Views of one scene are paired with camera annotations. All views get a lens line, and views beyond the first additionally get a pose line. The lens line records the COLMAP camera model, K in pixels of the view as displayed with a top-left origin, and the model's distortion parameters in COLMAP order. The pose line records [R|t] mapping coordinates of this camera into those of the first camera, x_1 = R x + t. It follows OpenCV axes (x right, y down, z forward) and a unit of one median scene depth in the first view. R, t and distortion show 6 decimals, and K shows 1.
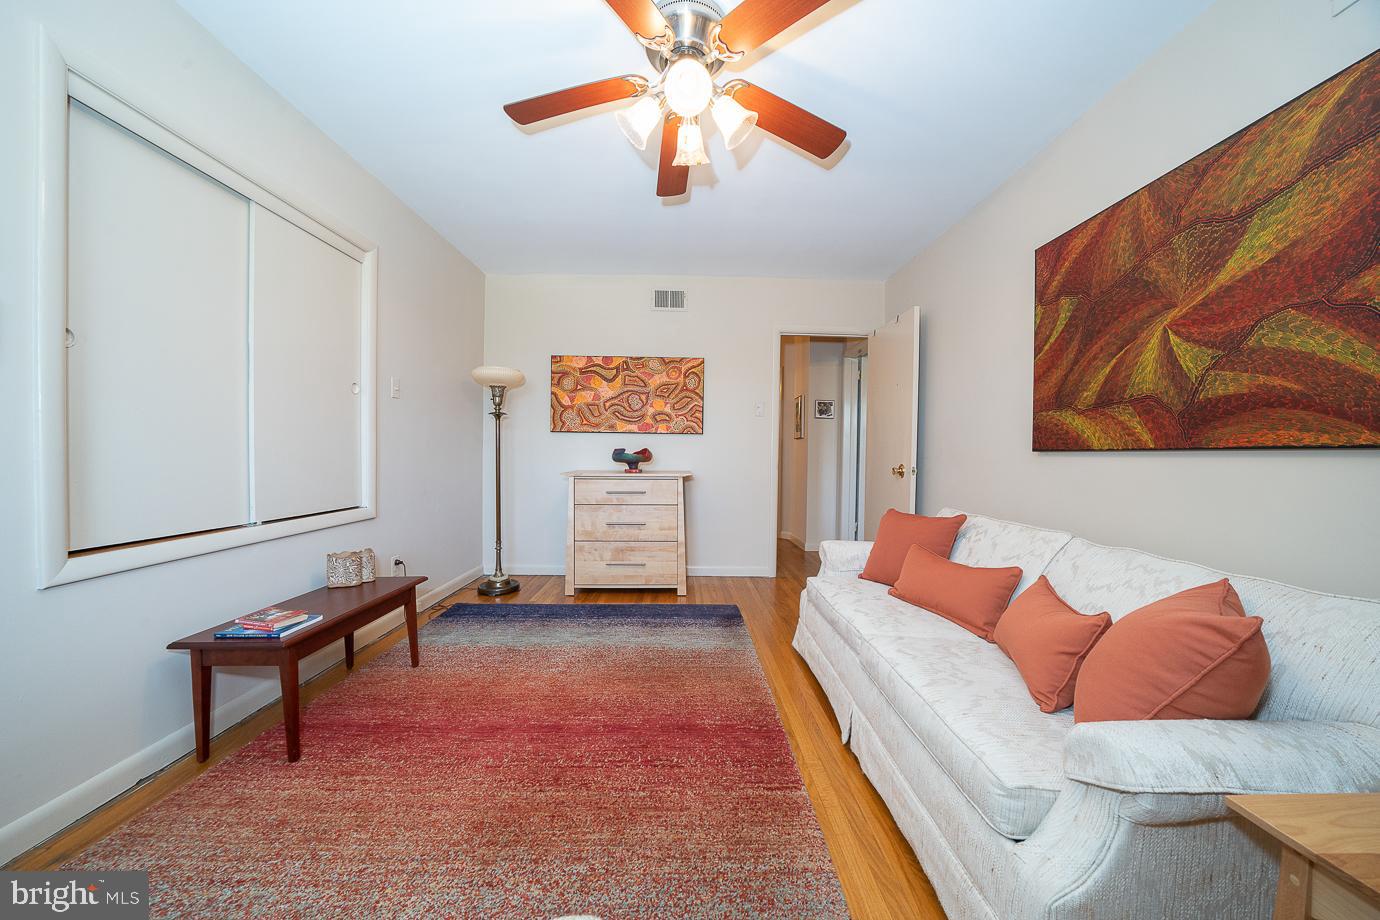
lens RADIAL K [[473.6, 0, 697.3], [0, 473.6, 464.3], [0, 0, 1]] dist [-0.025477, 0.002735]
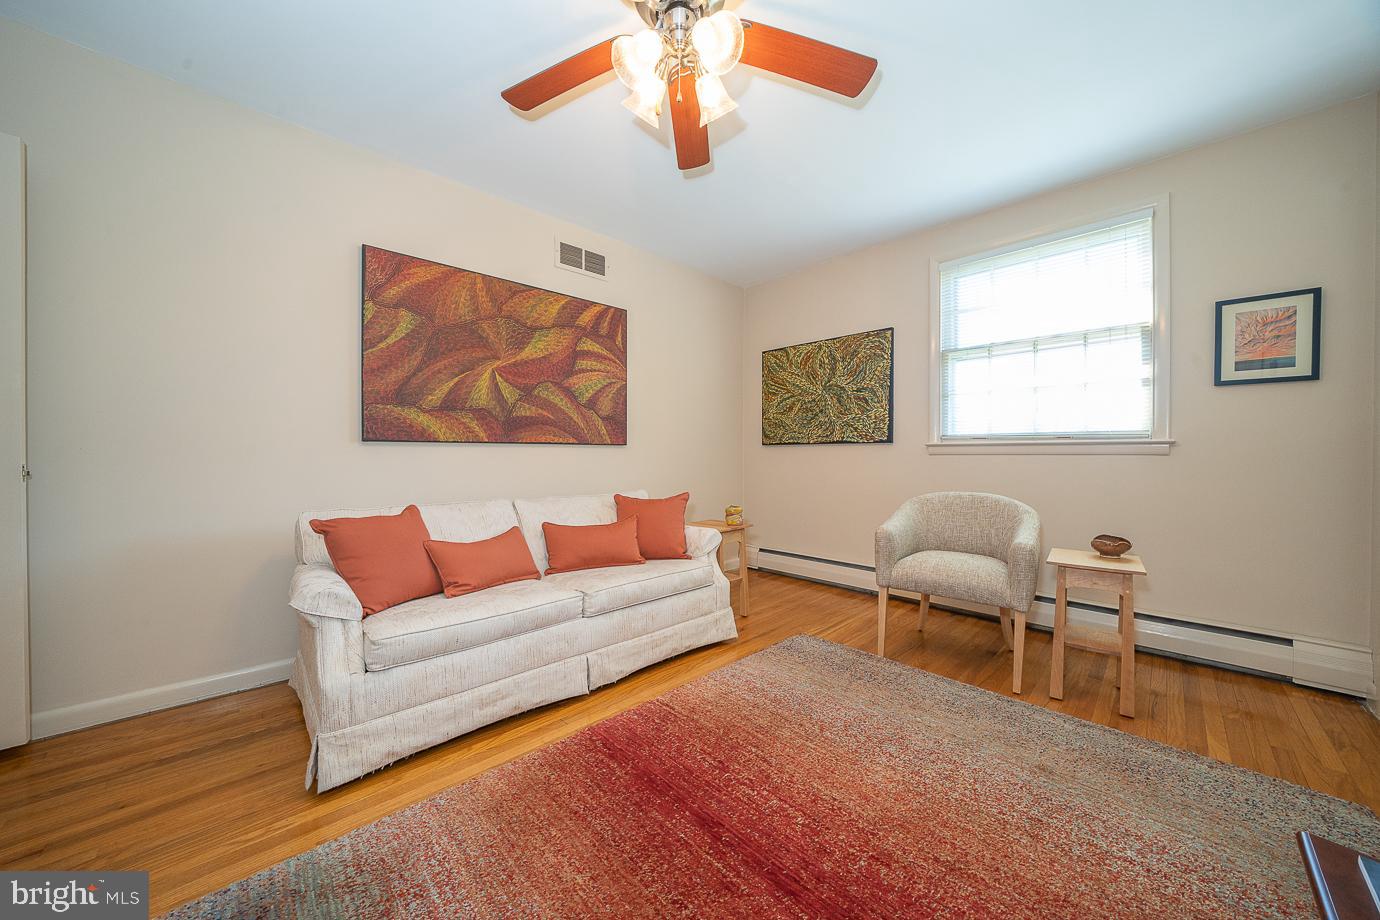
lens RADIAL K [[473.6, 0, 694.9], [0, 473.6, 452.9], [0, 0, 1]] dist [-0.025477, 0.002735]
pose [[-0.671984, -0.013323, 0.740446, -0.705394], [0.004722, 0.999741, 0.022274, -0.028657], [-0.740551, 0.018464, -0.671747, 1.542614]]
